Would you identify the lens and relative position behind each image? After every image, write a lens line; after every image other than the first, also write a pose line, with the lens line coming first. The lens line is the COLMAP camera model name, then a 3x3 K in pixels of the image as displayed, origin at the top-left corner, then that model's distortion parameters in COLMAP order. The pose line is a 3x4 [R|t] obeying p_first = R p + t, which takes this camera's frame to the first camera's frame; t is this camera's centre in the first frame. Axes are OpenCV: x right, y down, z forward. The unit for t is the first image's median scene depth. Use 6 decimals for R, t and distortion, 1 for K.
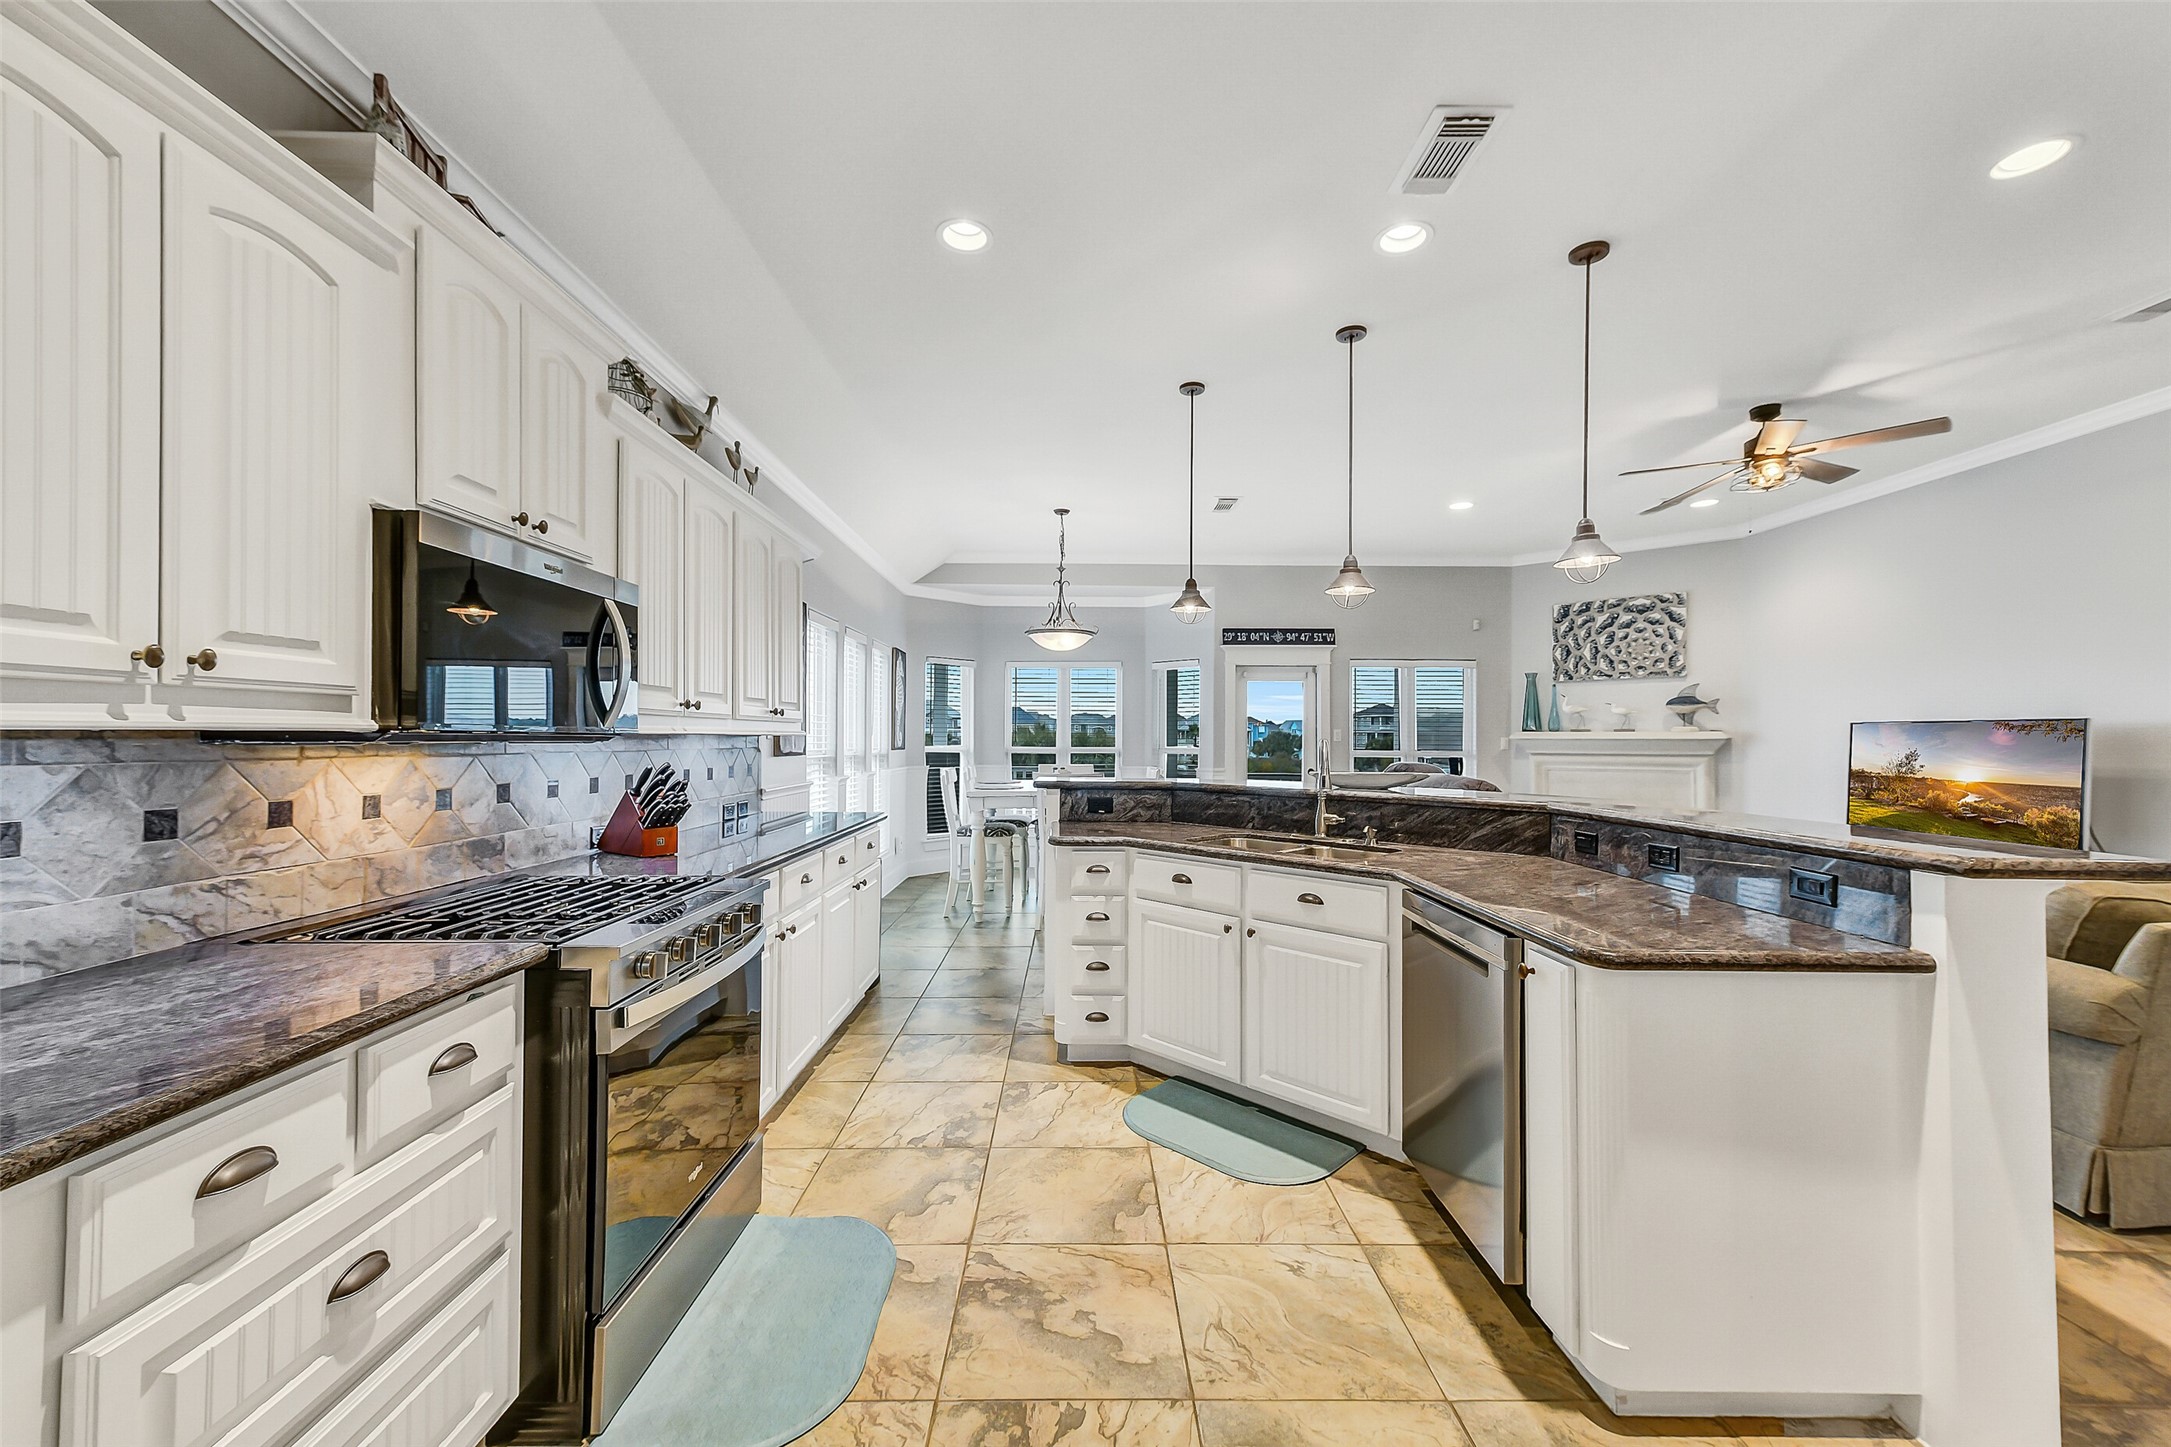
lens RADIAL K [[825.5, 0, 1088.0], [0, 825.5, 730.7], [0, 0, 1]] dist [0.010439, 0.000095]
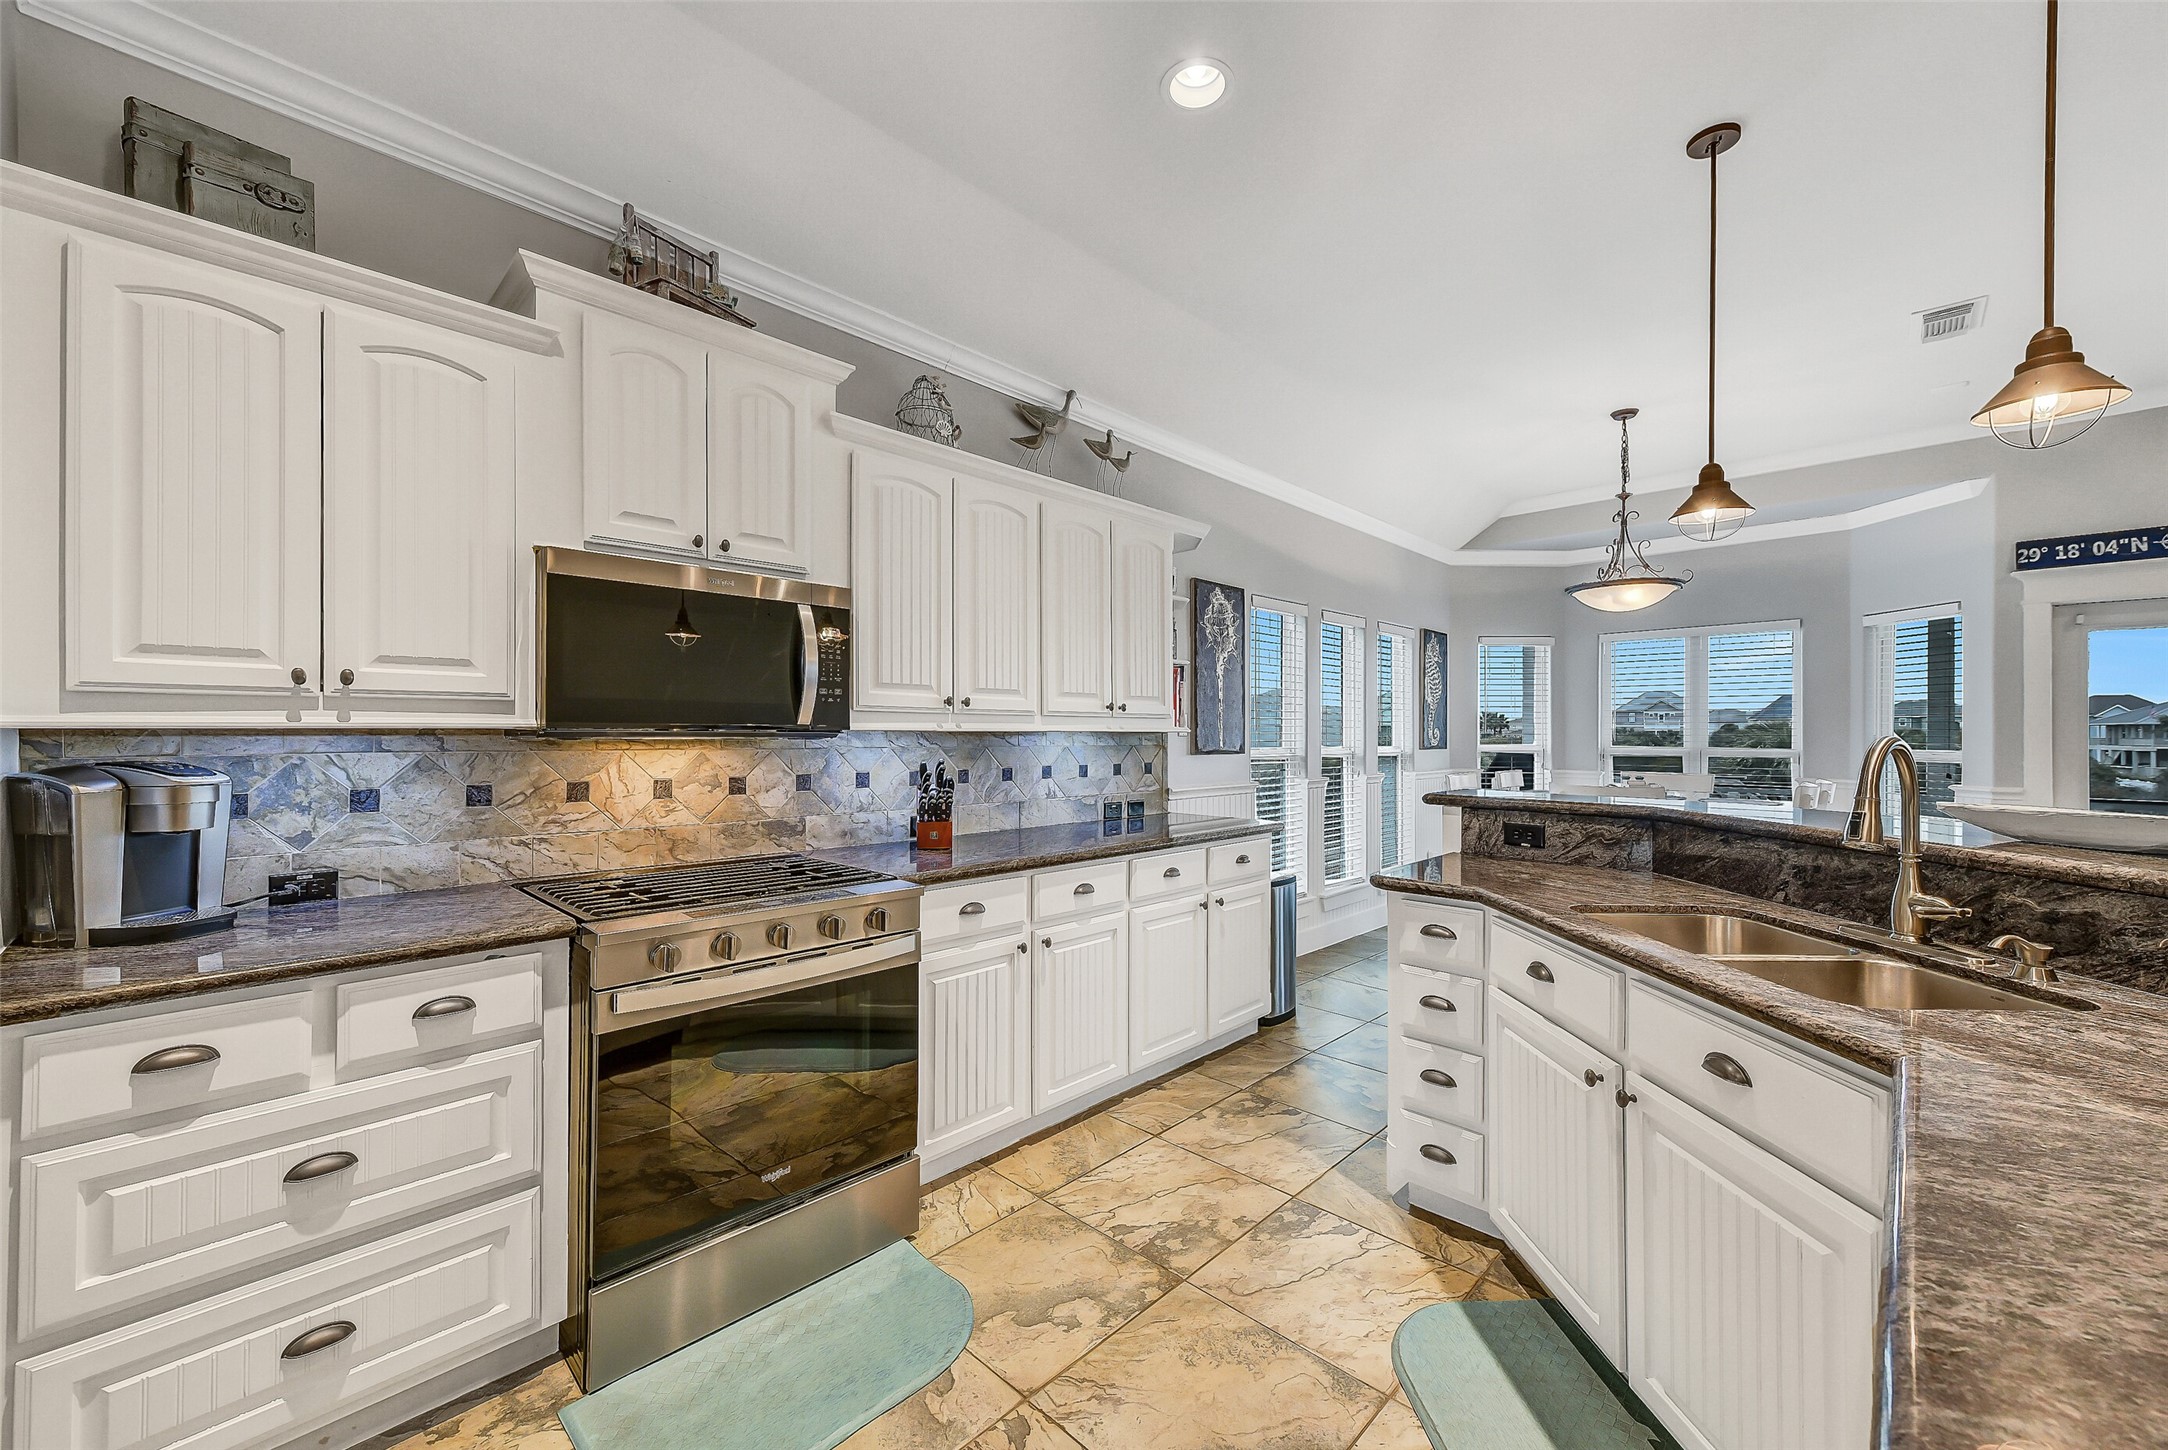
lens RADIAL K [[839.9, 0, 1087.7], [0, 839.9, 730.8], [0, 0, 1]] dist [0.007000, 0.000466]
pose [[0.709804, -0.004695, -0.704383, 0.243676], [0.006787, 0.999977, 0.000175, 0.003454], [0.704366, -0.004905, 0.709820, 0.269835]]
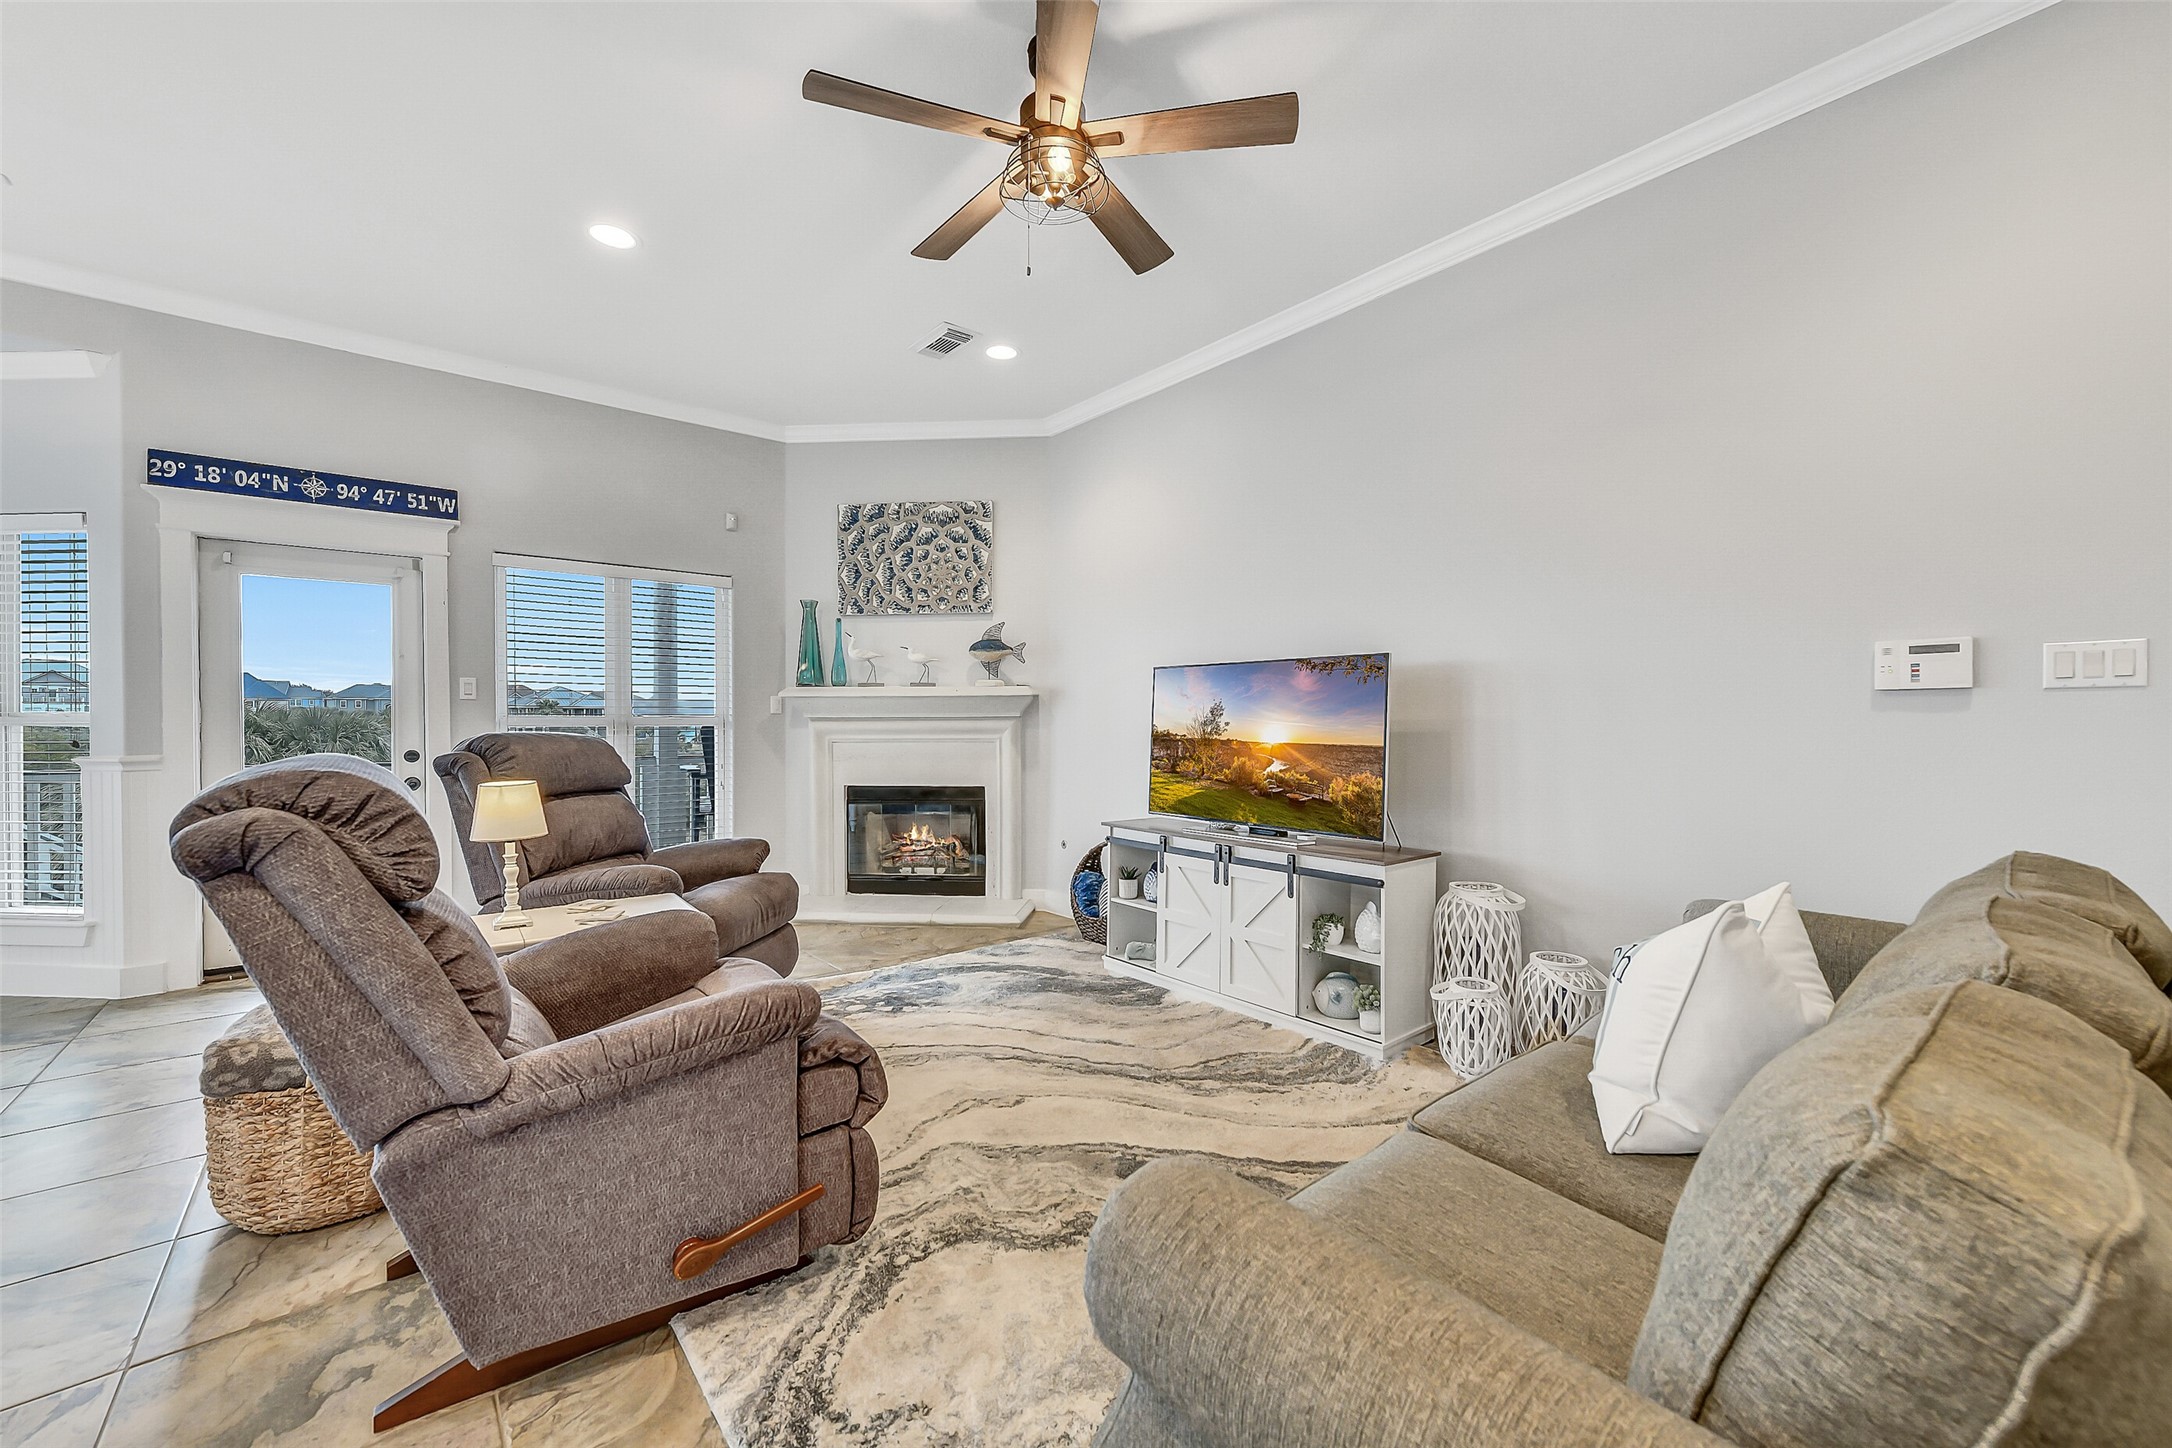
lens RADIAL K [[841.5, 0, 1089.7], [0, 841.5, 729.8], [0, 0, 1]] dist [0.007000, 0.000466]
pose [[0.778113, -0.013806, 0.627972, 0.550338], [-0.002837, 0.999671, 0.025494, 0.036459], [-0.628118, -0.021618, 0.777818, 0.620039]]
